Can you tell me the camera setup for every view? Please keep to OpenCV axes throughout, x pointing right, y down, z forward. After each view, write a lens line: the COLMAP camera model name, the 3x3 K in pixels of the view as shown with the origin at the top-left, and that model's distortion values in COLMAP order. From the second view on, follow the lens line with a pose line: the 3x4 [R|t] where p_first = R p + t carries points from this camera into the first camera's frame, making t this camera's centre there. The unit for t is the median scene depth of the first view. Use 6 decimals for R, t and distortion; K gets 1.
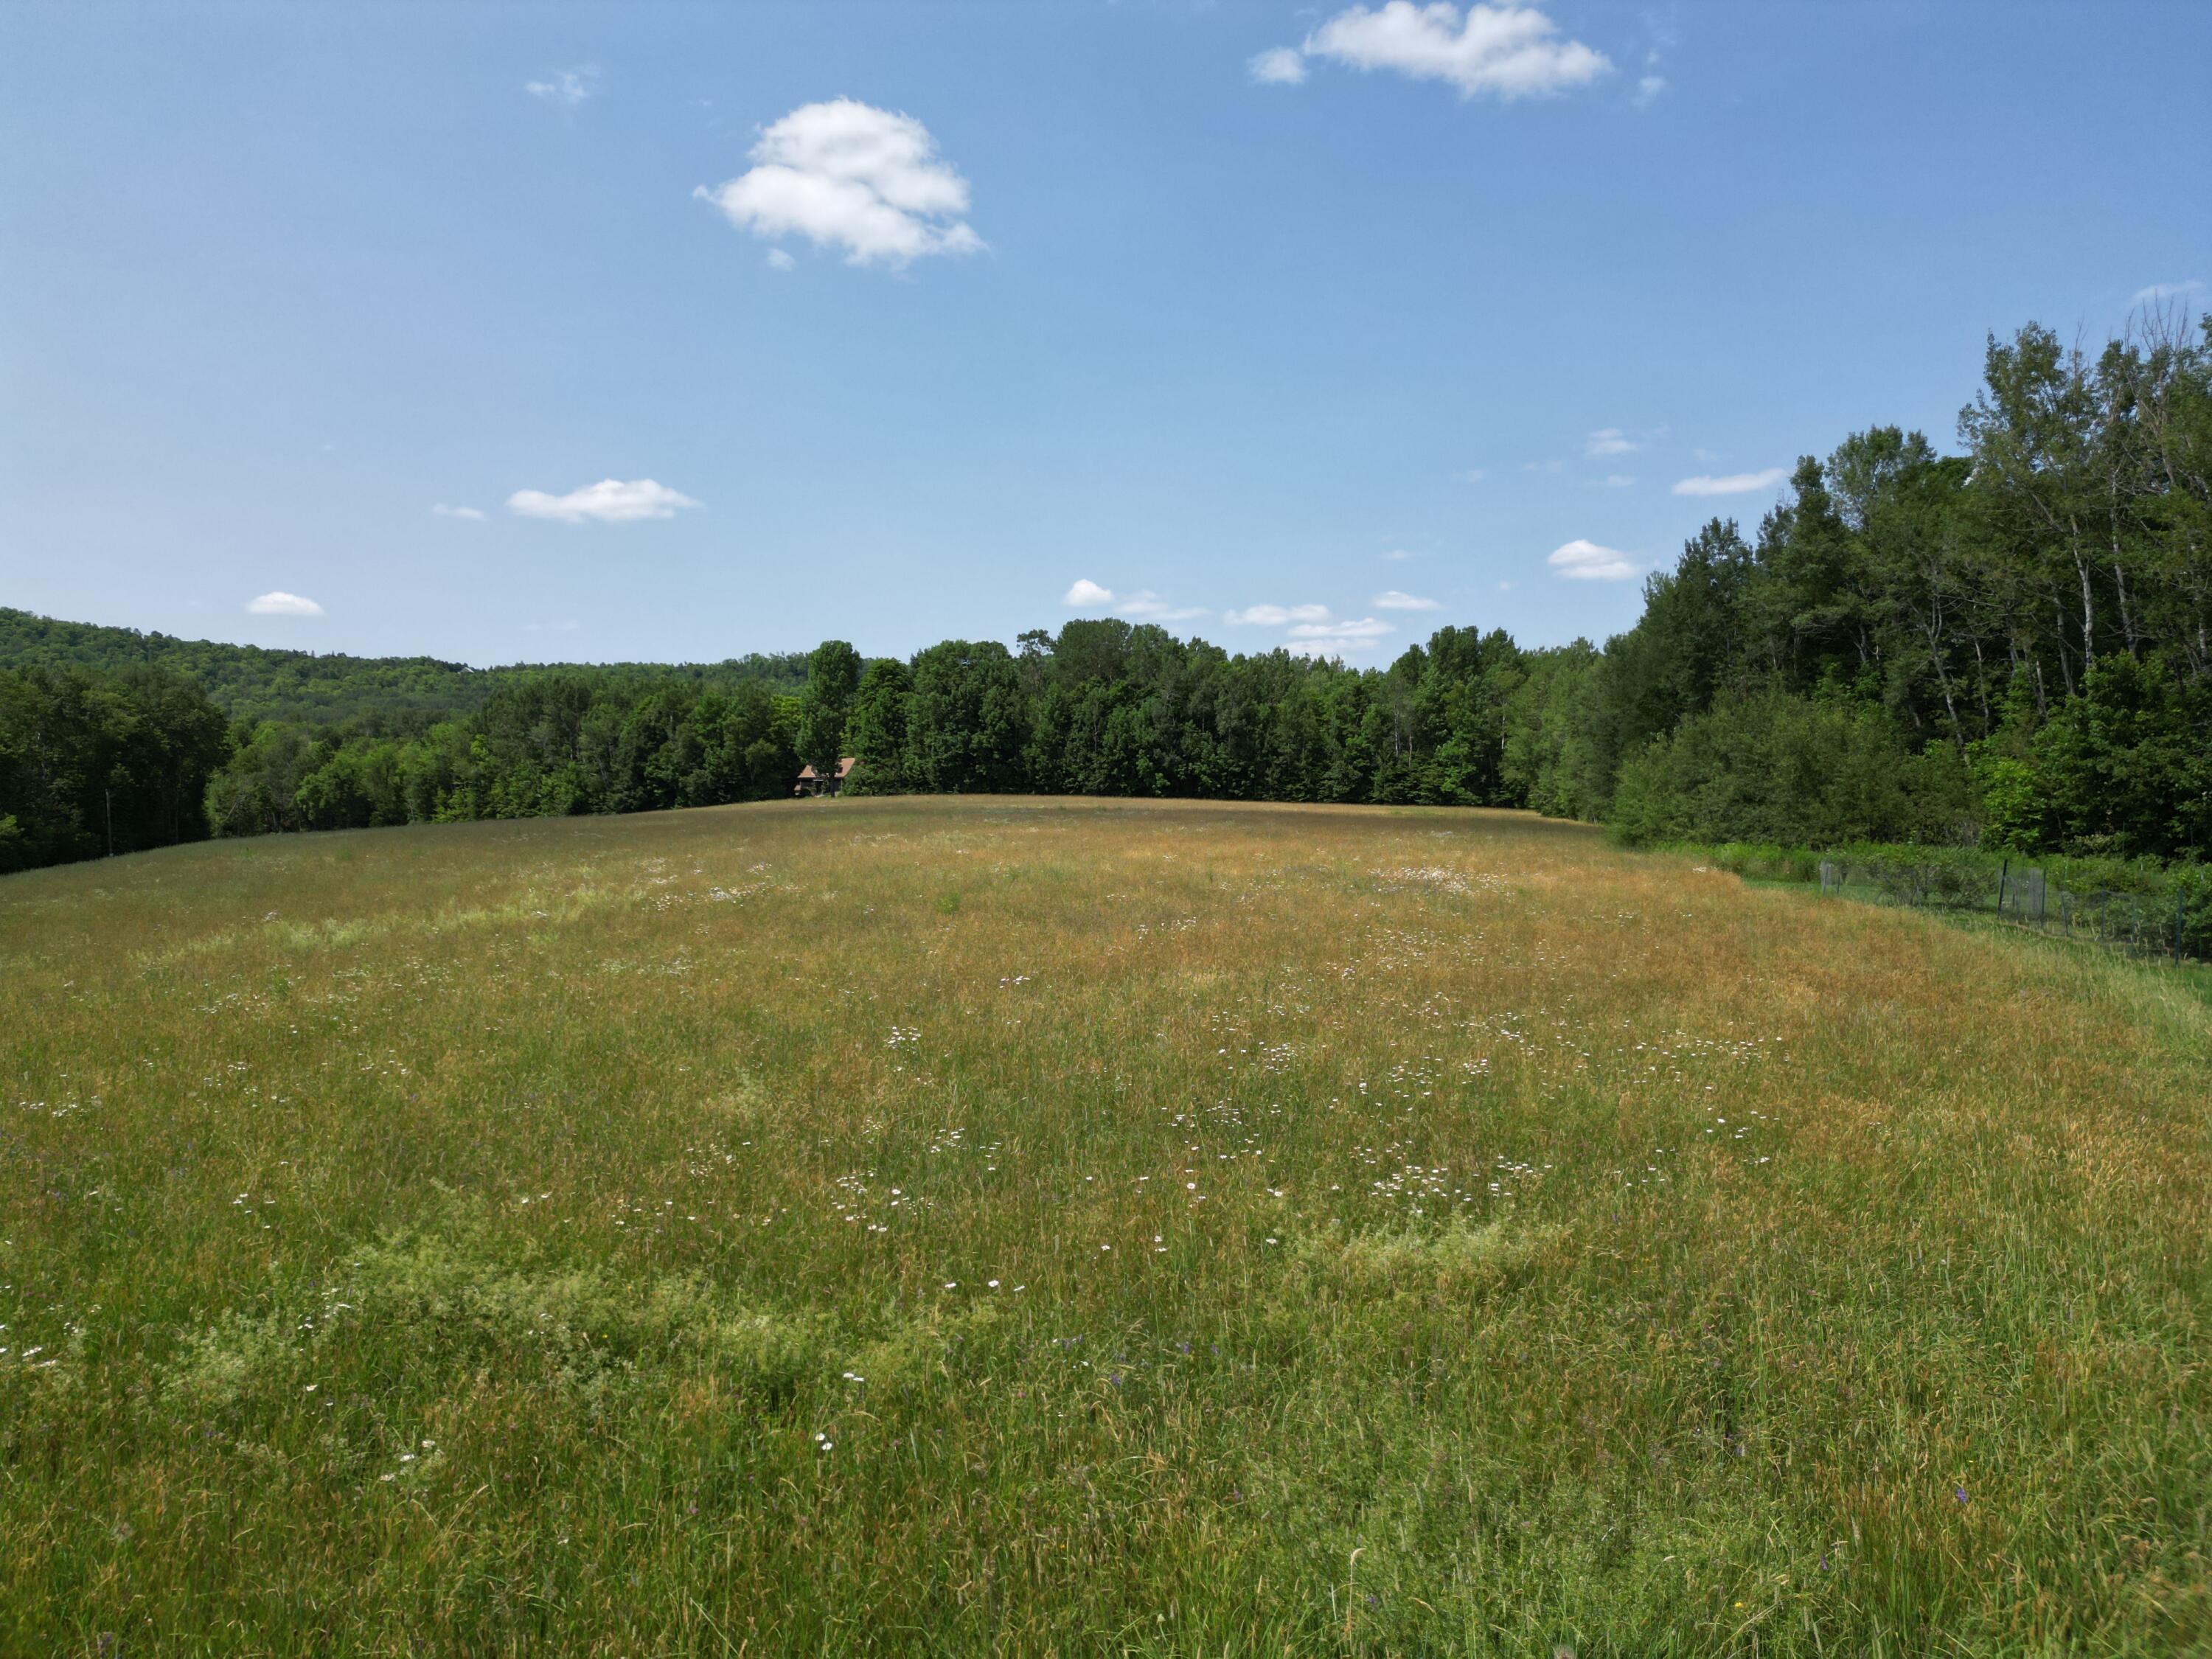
lens RADIAL K [[1530.2, 0, 1106.0], [0, 1530.2, 829.5], [0, 0, 1]] dist [0.075330, -0.074957]
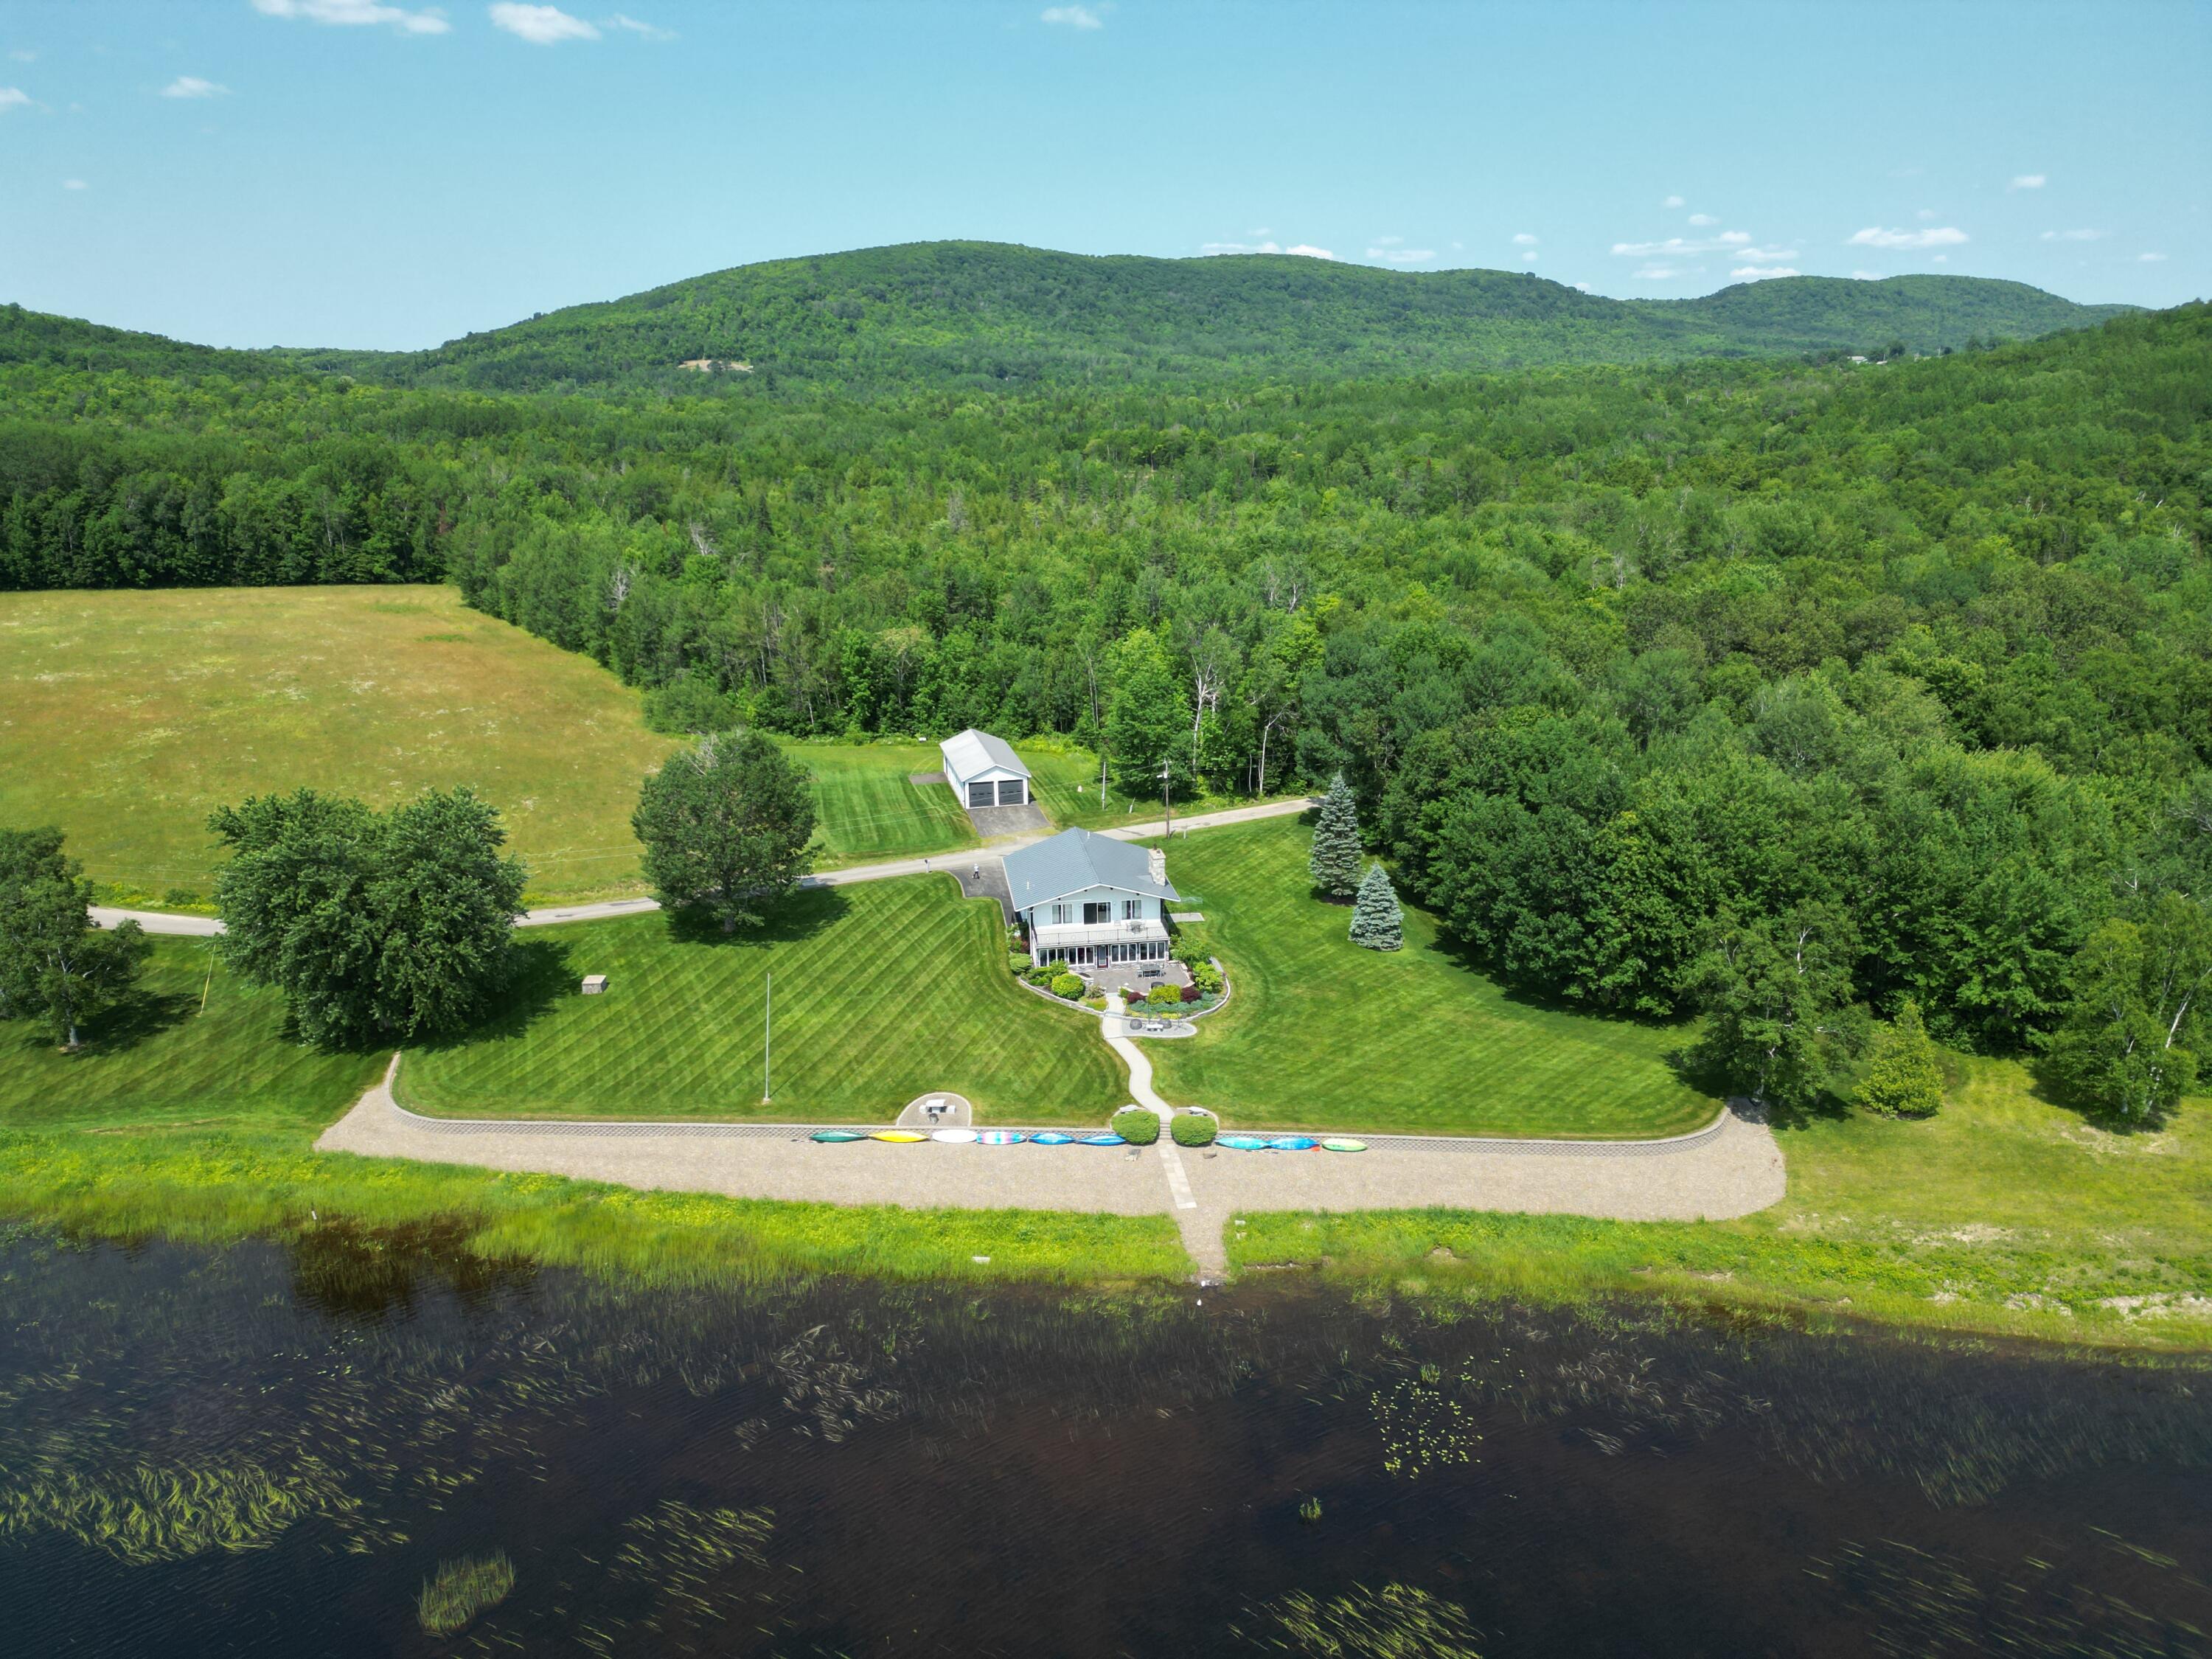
lens RADIAL K [[1530.2, 0, 1106.0], [0, 1530.2, 829.5], [0, 0, 1]] dist [0.075330, -0.074957]
pose [[0.698295, -0.191137, 0.689819, -0.356847], [0.002918, 0.964443, 0.264276, -0.174322], [-0.715804, -0.182530, 0.674024, -0.543244]]
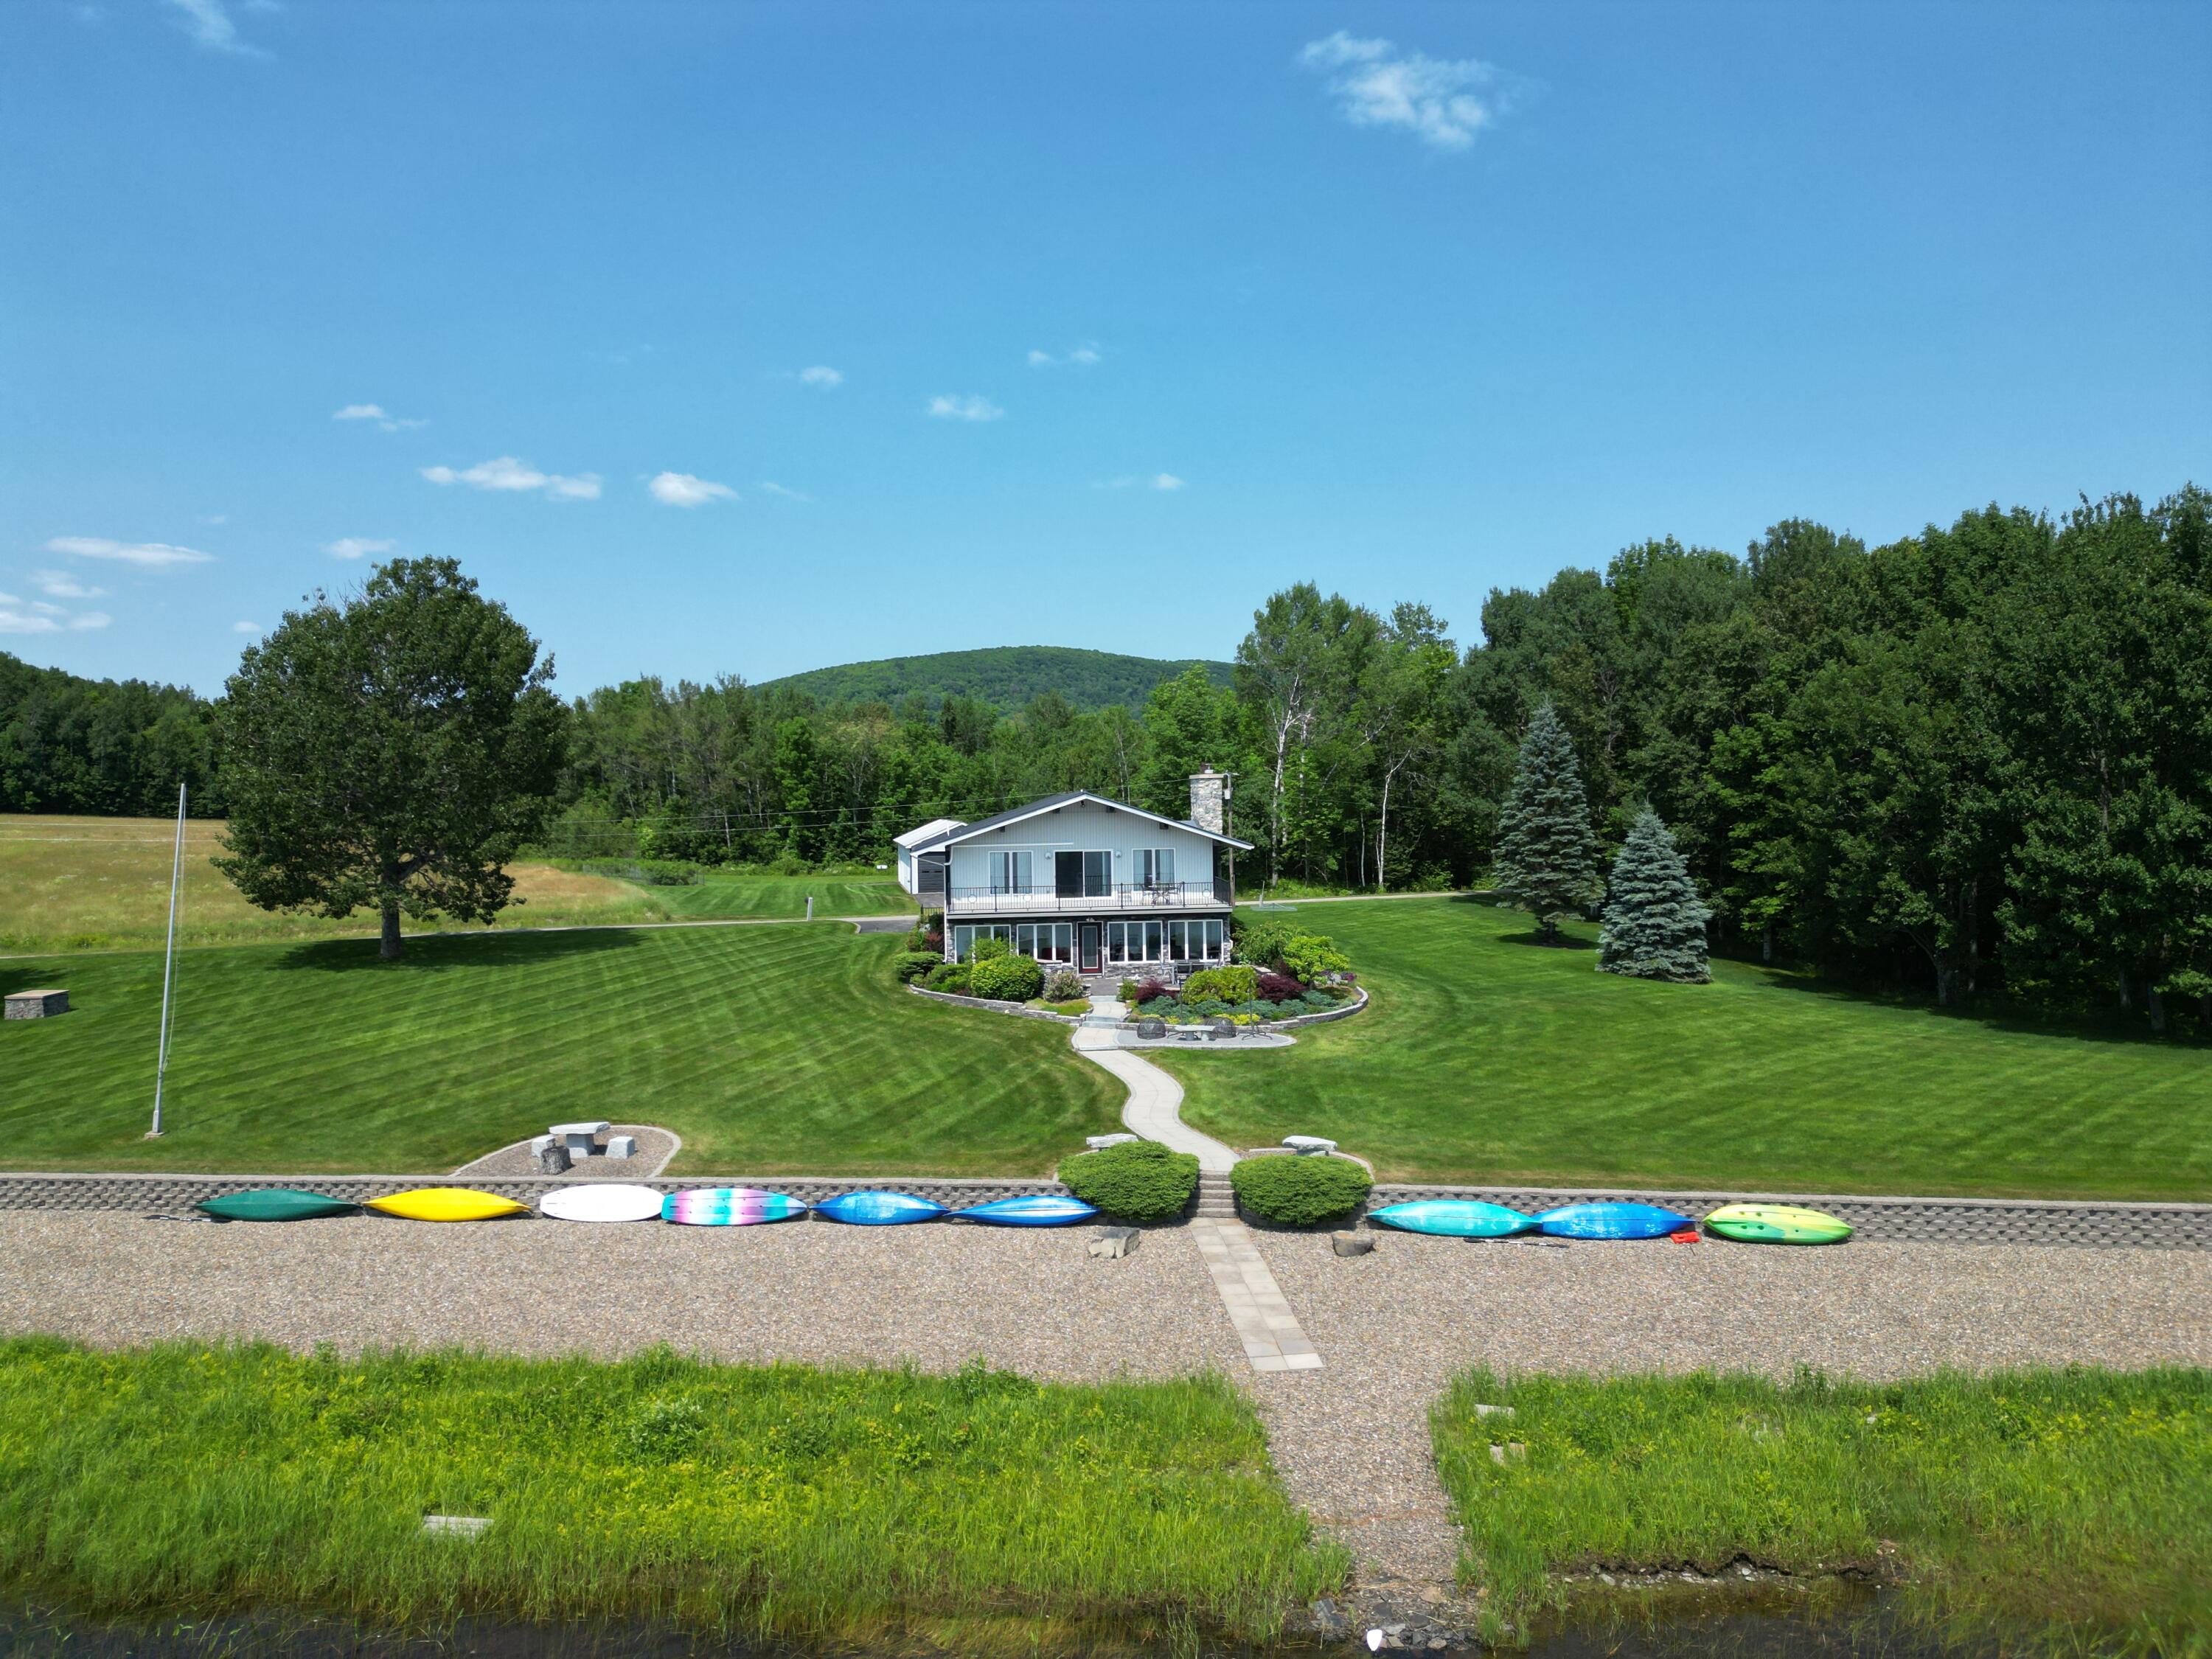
lens RADIAL K [[1530.2, 0, 1106.0], [0, 1530.2, 829.5], [0, 0, 1]] dist [0.075330, -0.074957]
pose [[0.731894, -0.005160, 0.681399, -0.168033], [0.003321, 0.999986, 0.004006, -0.010960], [-0.681410, -0.000669, 0.731901, -0.377343]]
